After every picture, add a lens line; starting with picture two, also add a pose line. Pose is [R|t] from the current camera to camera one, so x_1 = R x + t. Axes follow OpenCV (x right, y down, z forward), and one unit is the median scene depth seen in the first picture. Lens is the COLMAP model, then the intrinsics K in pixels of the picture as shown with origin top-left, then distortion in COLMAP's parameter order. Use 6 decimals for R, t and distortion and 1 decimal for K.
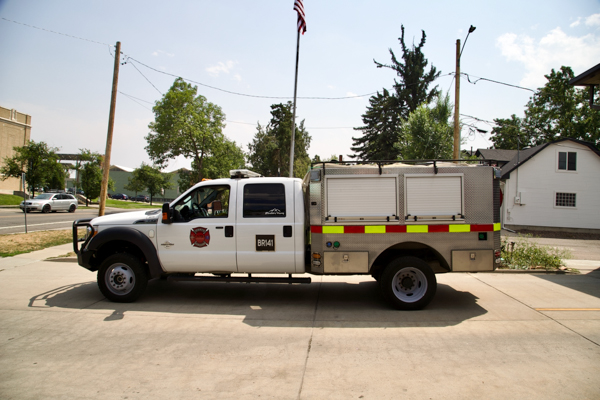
lens RADIAL K [[395.9, 0, 299.1], [0, 395.9, 201.2], [0, 0, 1]] dist [-0.086395, 0.010384]
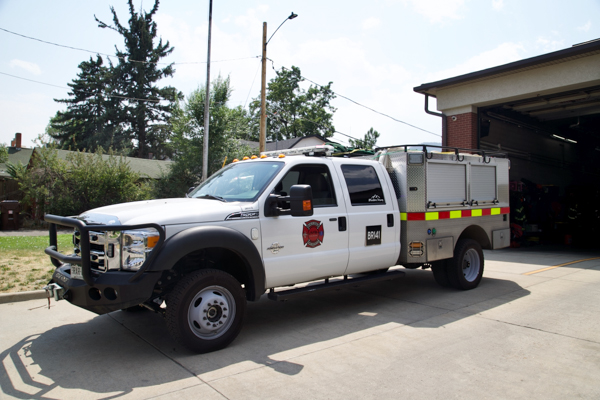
lens RADIAL K [[450.5, 0, 301.7], [0, 450.5, 200.4], [0, 0, 1]] dist [-0.045336, 0.003829]
pose [[0.731302, -0.009883, 0.681982, -0.833092], [0.003434, 0.999936, 0.010808, 0.020223], [-0.682045, -0.005562, 0.731289, 0.398660]]
